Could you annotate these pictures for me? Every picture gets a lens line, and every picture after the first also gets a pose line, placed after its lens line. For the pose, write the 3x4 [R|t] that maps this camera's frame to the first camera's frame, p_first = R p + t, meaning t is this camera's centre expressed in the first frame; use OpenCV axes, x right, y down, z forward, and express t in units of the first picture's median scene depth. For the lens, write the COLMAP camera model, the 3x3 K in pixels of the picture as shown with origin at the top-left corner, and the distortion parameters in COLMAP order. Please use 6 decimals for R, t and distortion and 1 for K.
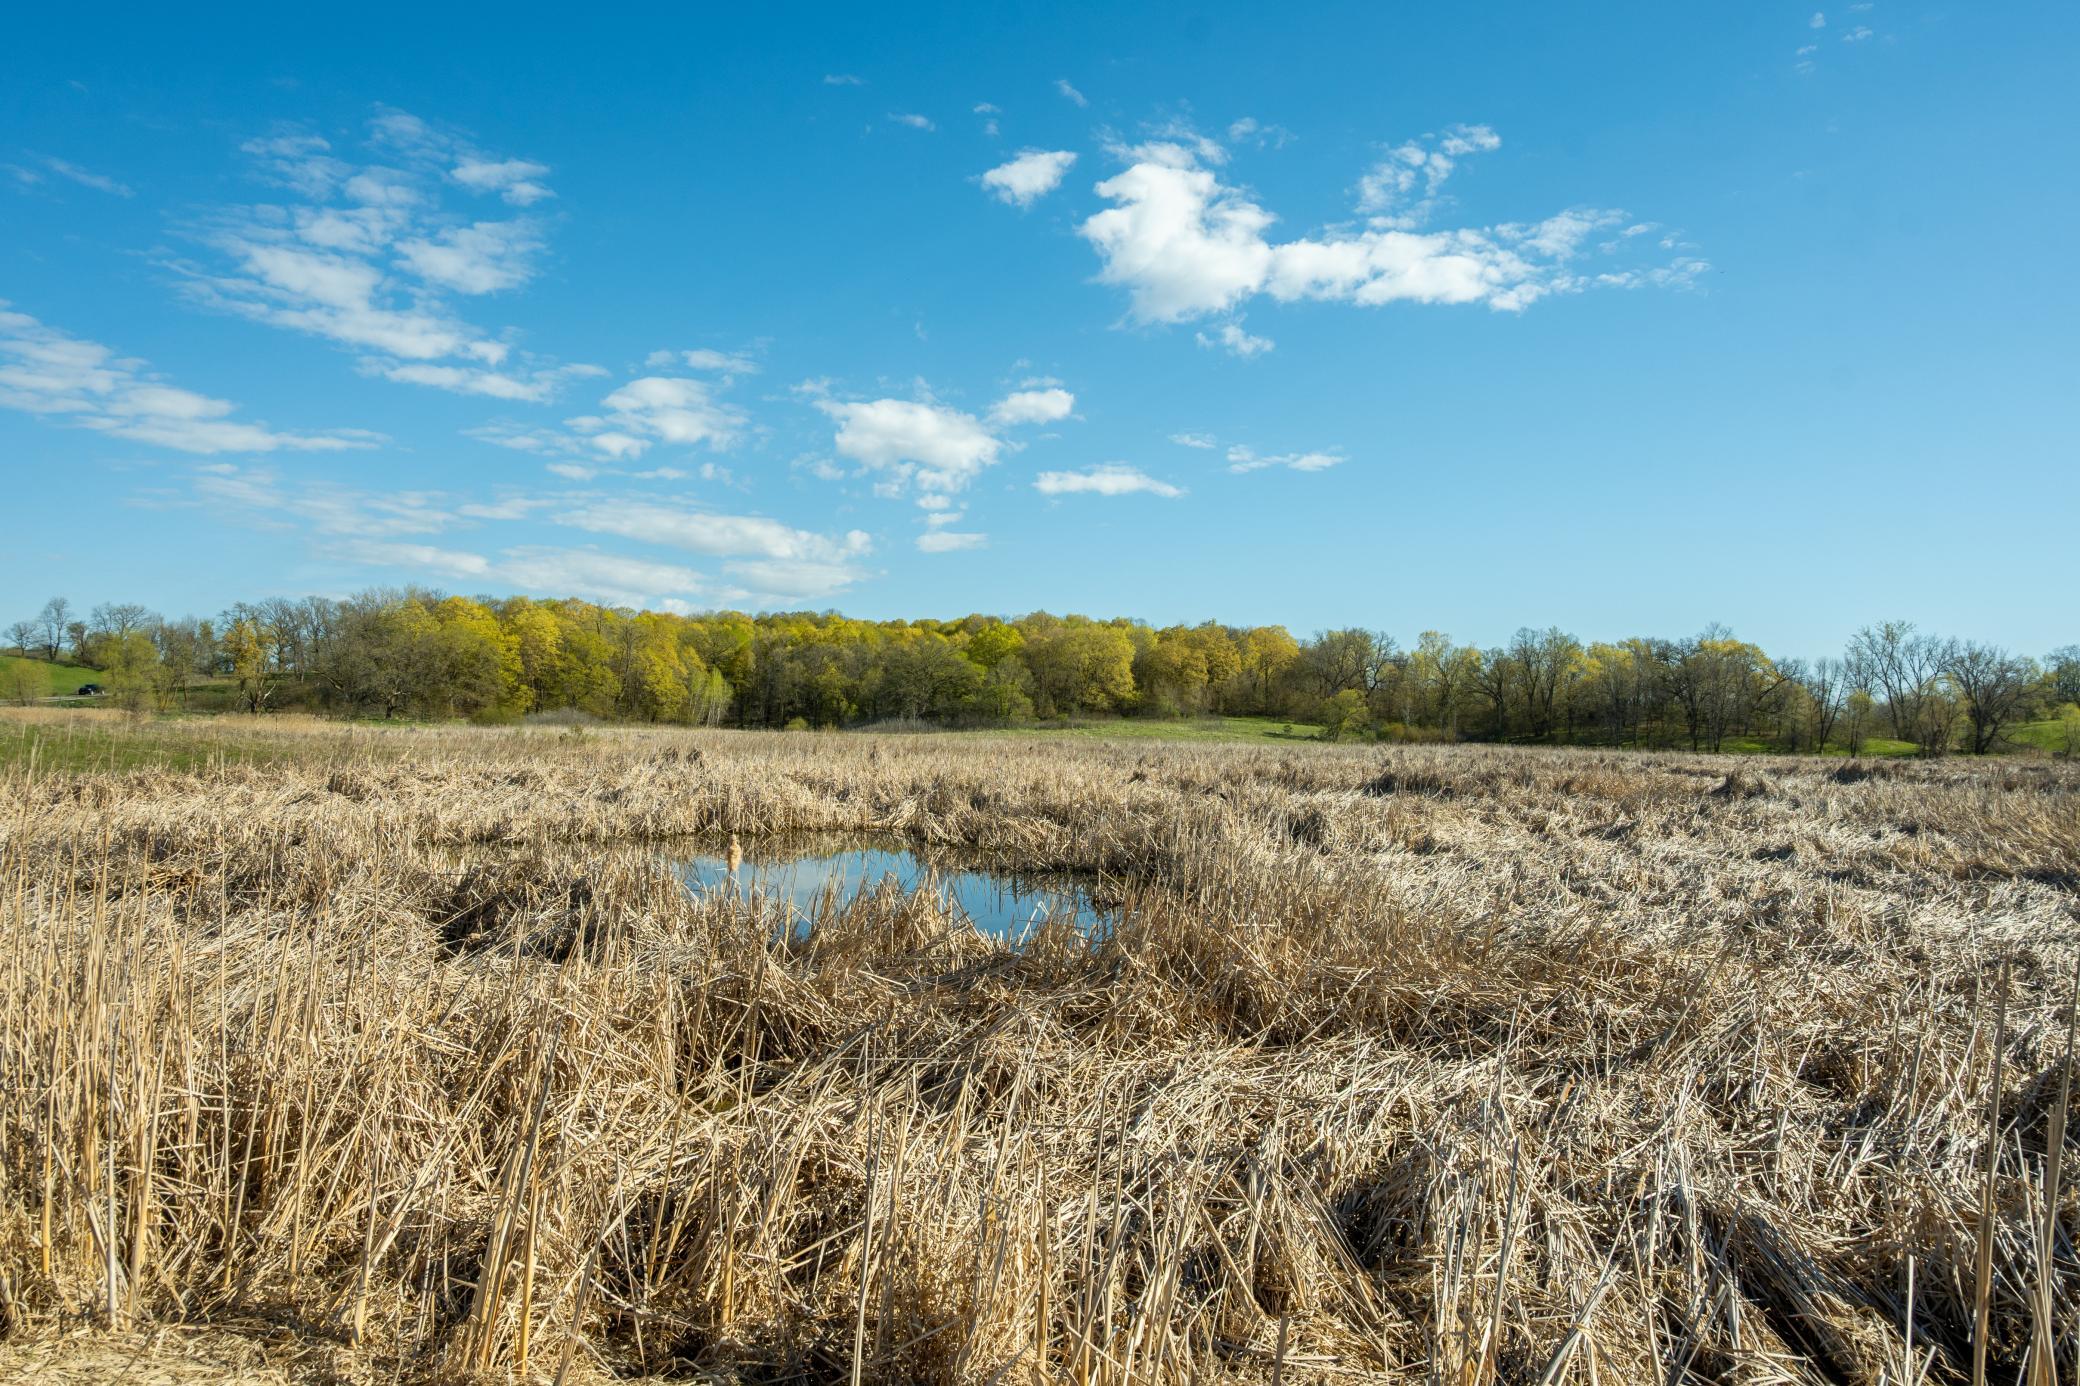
lens RADIAL K [[1418.0, 0, 1044.9], [0, 1418.0, 691.1], [0, 0, 1]] dist [-0.001328, -0.002821]
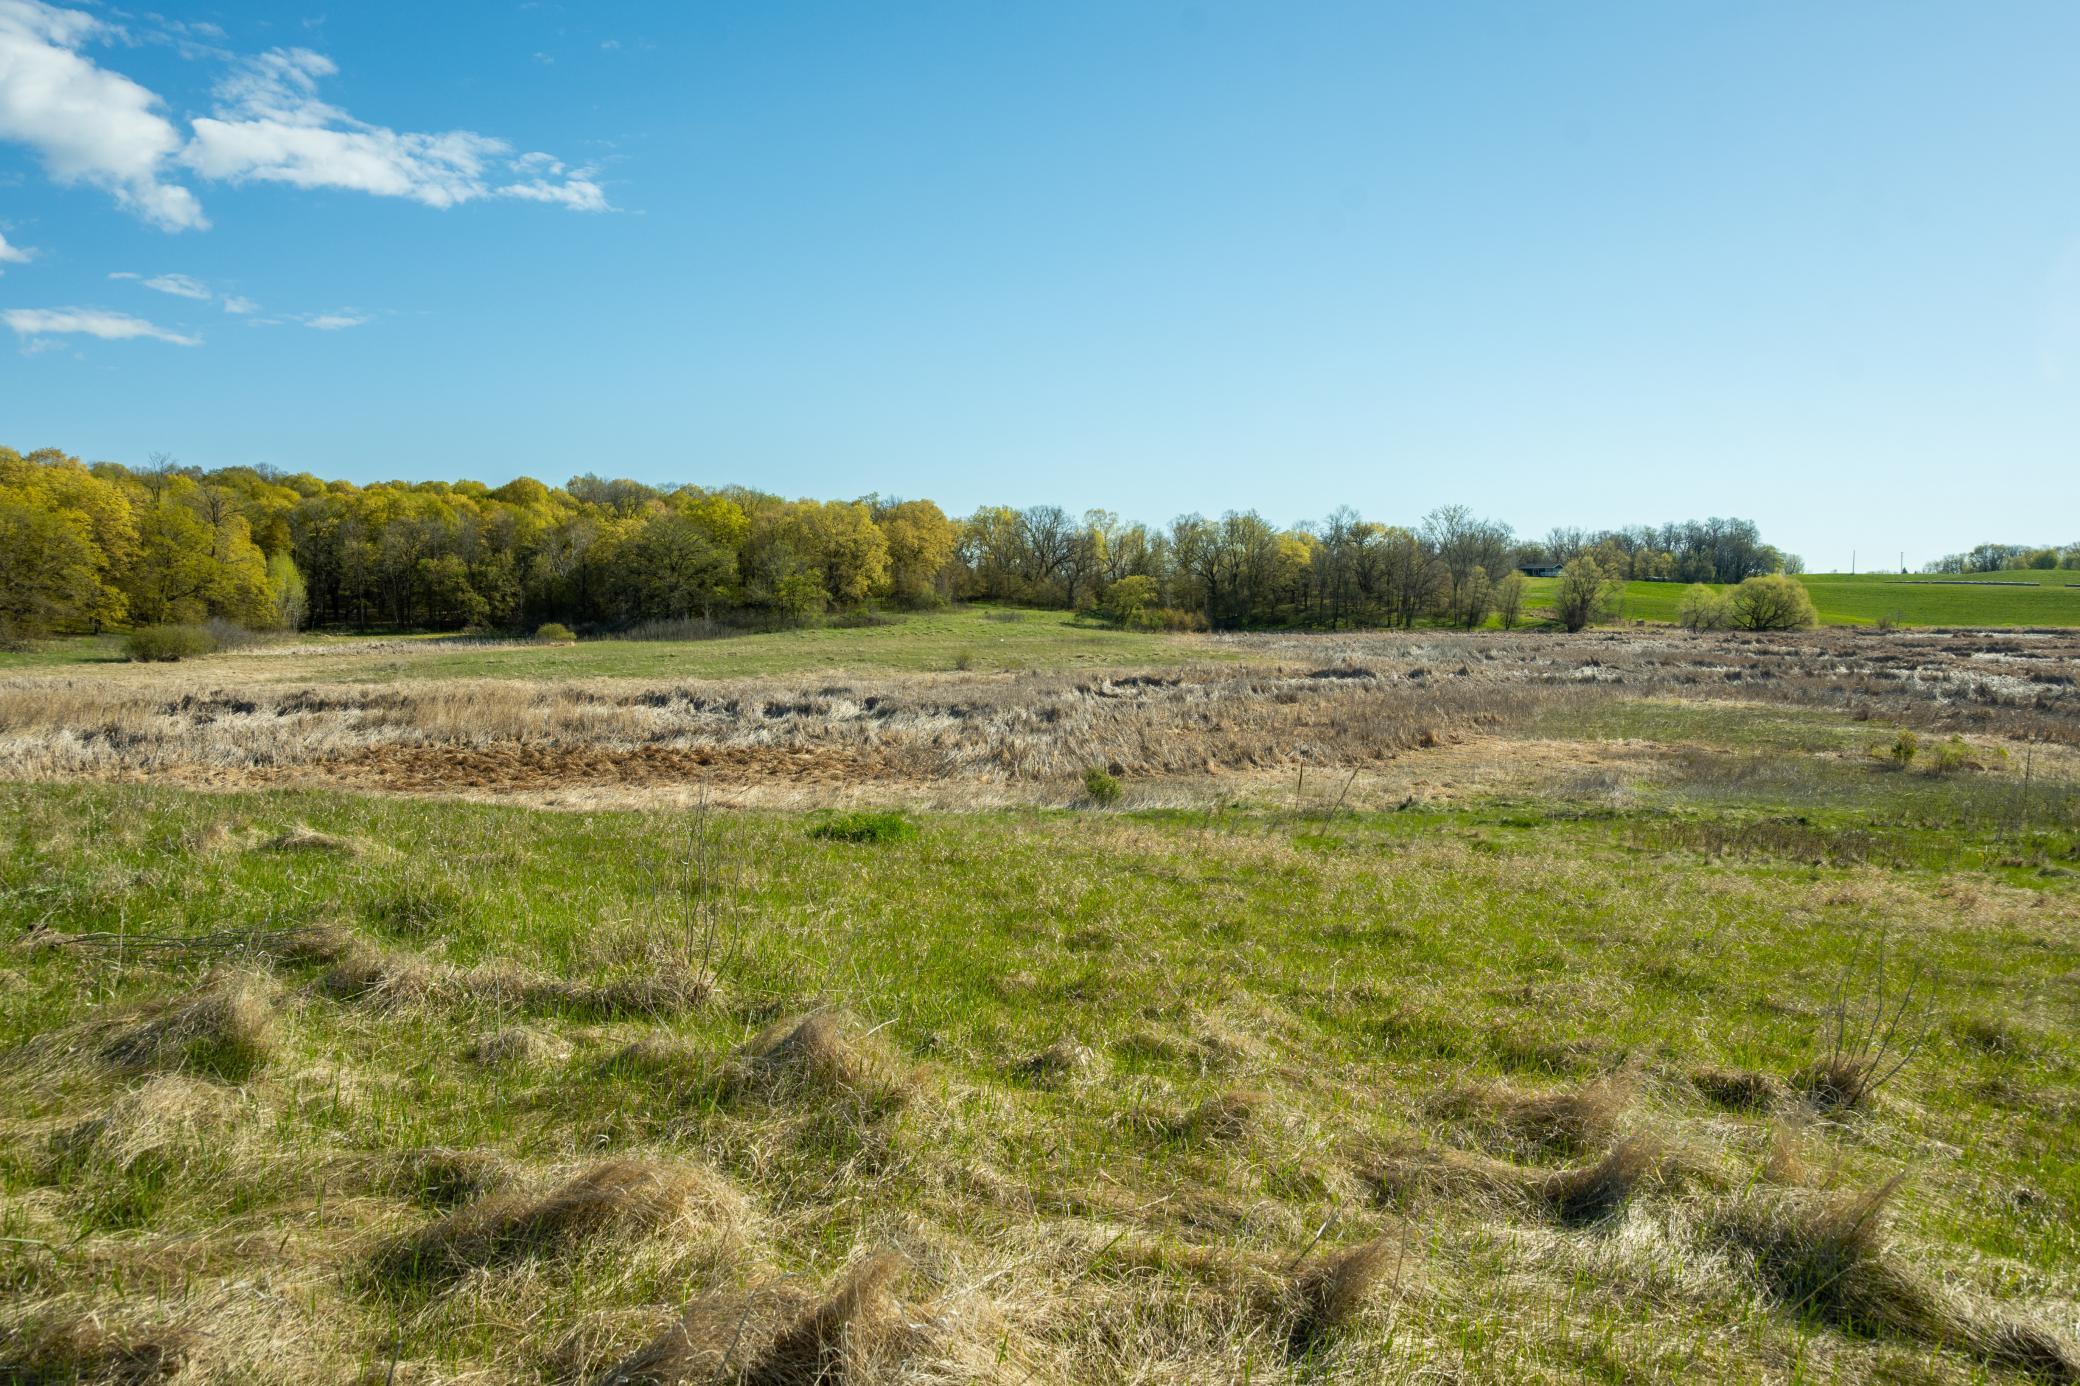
lens RADIAL K [[1418.0, 0, 1013.7], [0, 1418.0, 741.0], [0, 0, 1]] dist [-0.001328, -0.002821]
pose [[0.854782, -0.073855, 0.513706, 0.079910], [0.005284, 0.991010, 0.133685, 0.000901], [-0.518961, -0.111557, 0.847487, -0.164091]]
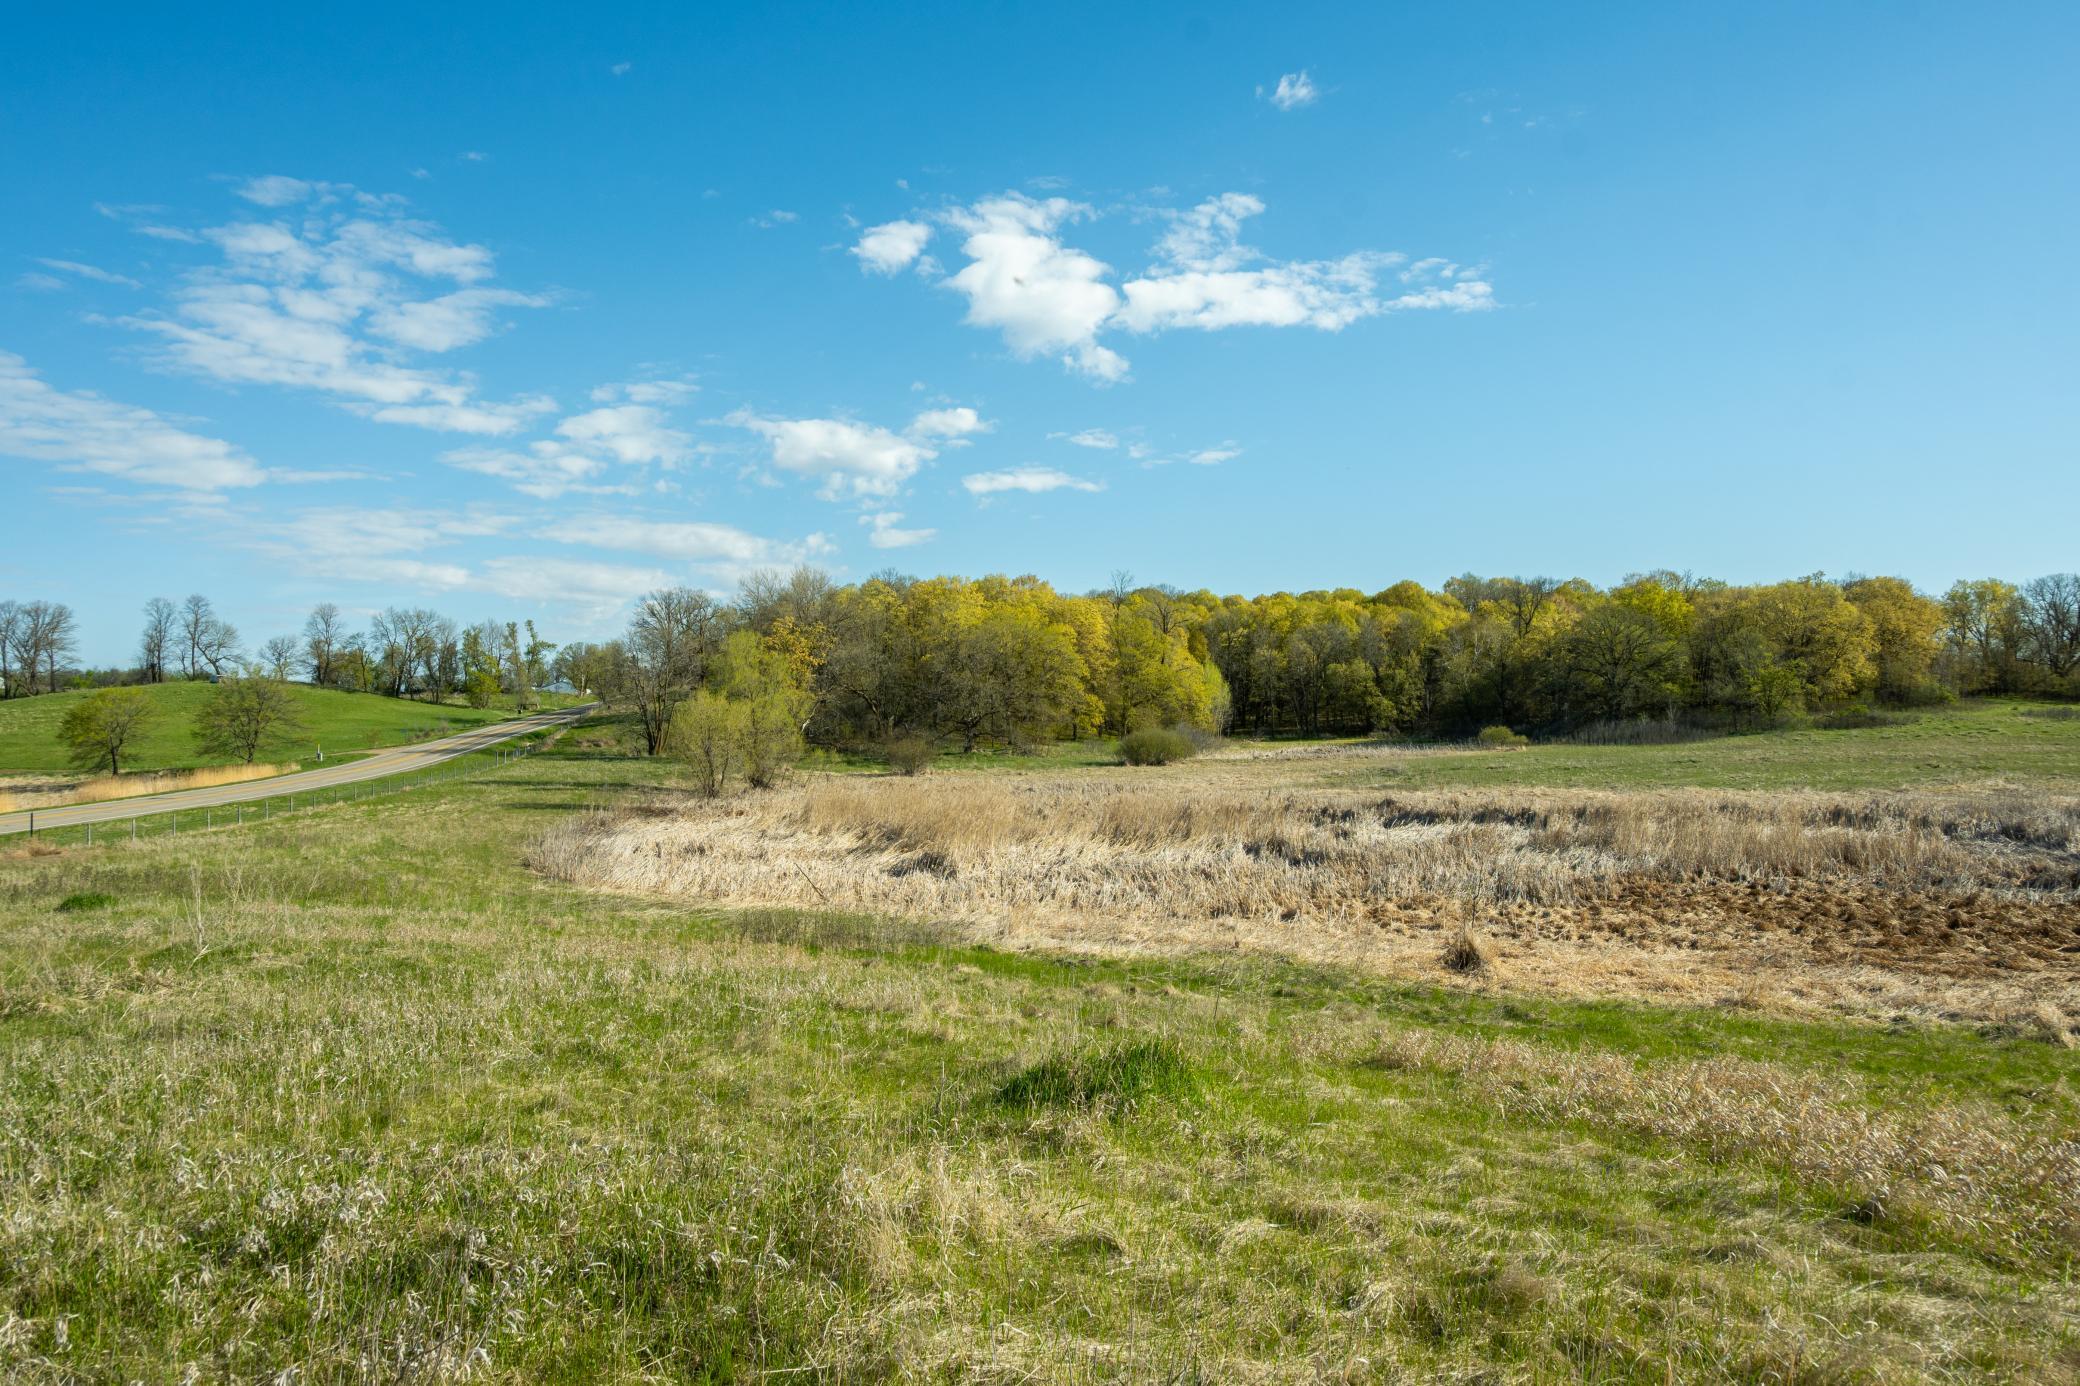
lens RADIAL K [[1418.0, 0, 1043.8], [0, 1418.0, 695.1], [0, 0, 1]] dist [-0.001328, -0.002821]
pose [[0.999228, -0.039262, 0.001203, 0.058389], [0.039240, 0.999128, 0.014277, 0.003128], [-0.001763, -0.014218, 0.999897, -0.117286]]
